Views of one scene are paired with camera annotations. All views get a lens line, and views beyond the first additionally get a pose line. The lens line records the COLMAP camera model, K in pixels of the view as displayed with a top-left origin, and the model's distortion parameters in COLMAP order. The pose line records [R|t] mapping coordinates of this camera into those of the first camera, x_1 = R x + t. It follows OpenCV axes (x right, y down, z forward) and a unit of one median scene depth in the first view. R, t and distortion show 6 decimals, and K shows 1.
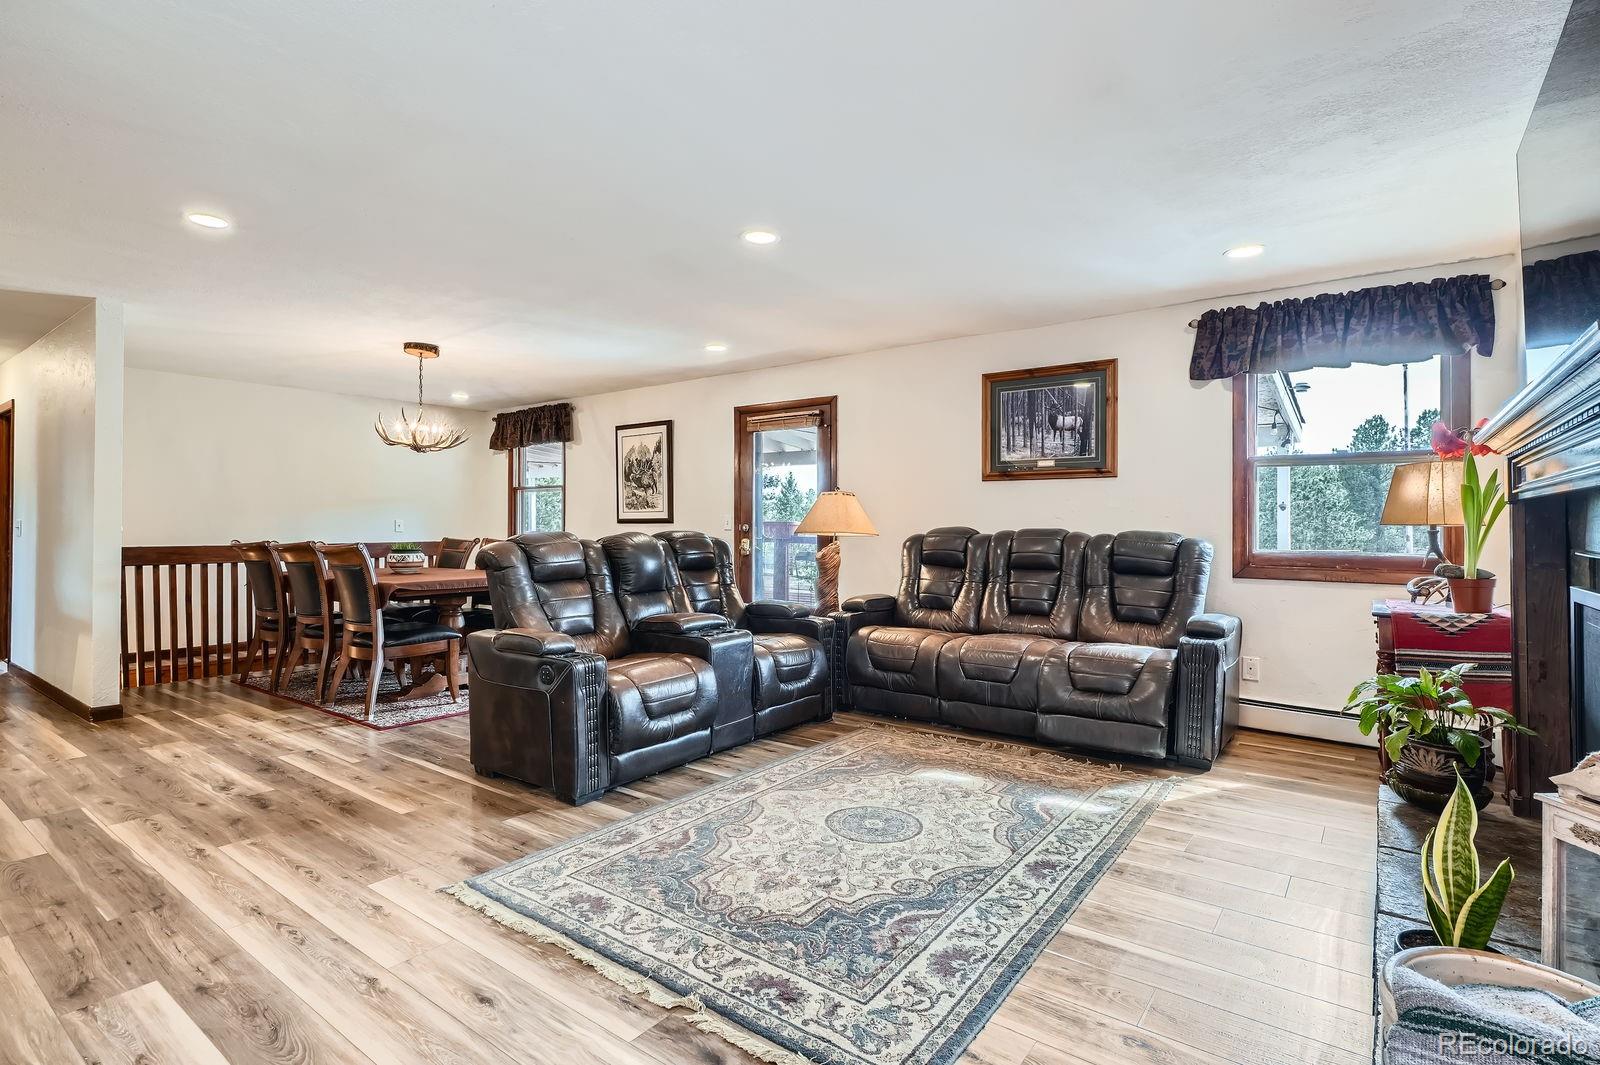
lens RADIAL K [[780.6, 0, 798.7], [0, 780.6, 529.7], [0, 0, 1]] dist [-0.005338, -0.000062]
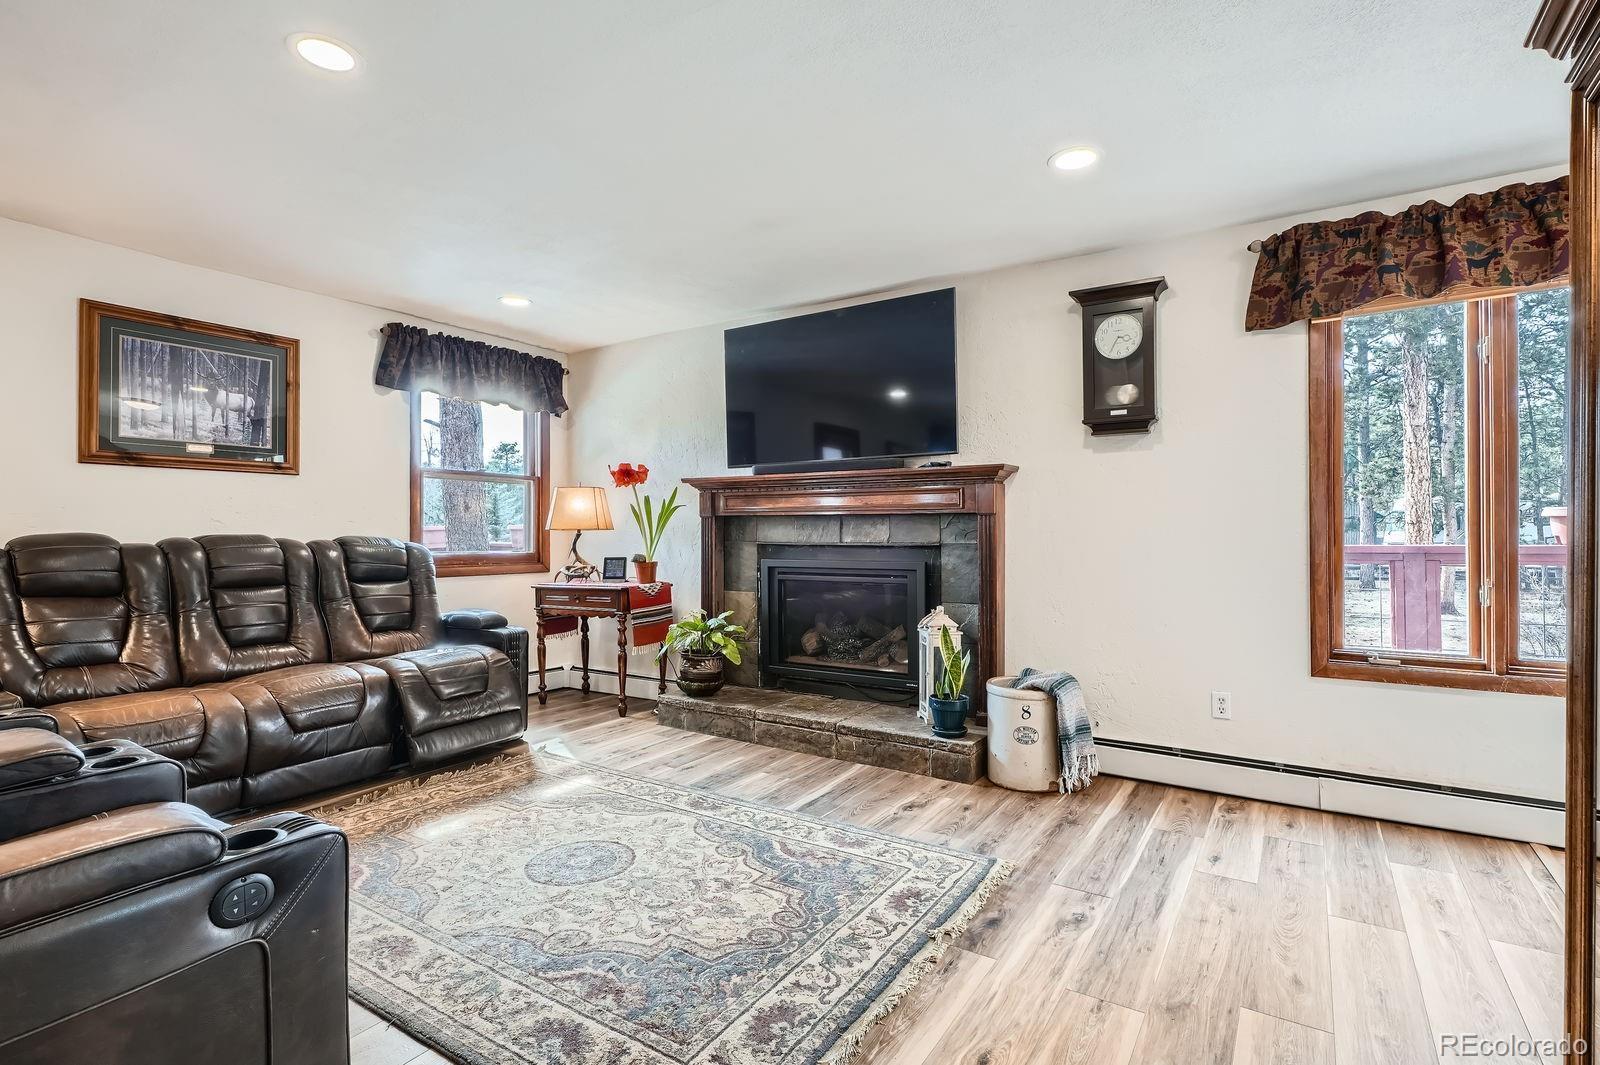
lens RADIAL K [[780.6, 0, 798.4], [0, 780.6, 527.0], [0, 0, 1]] dist [-0.005338, -0.000062]
pose [[-0.068487, 0.001655, 0.997651, -0.871994], [0.007357, 0.999972, -0.001153, -0.006146], [-0.997625, 0.007260, -0.068497, 0.862109]]
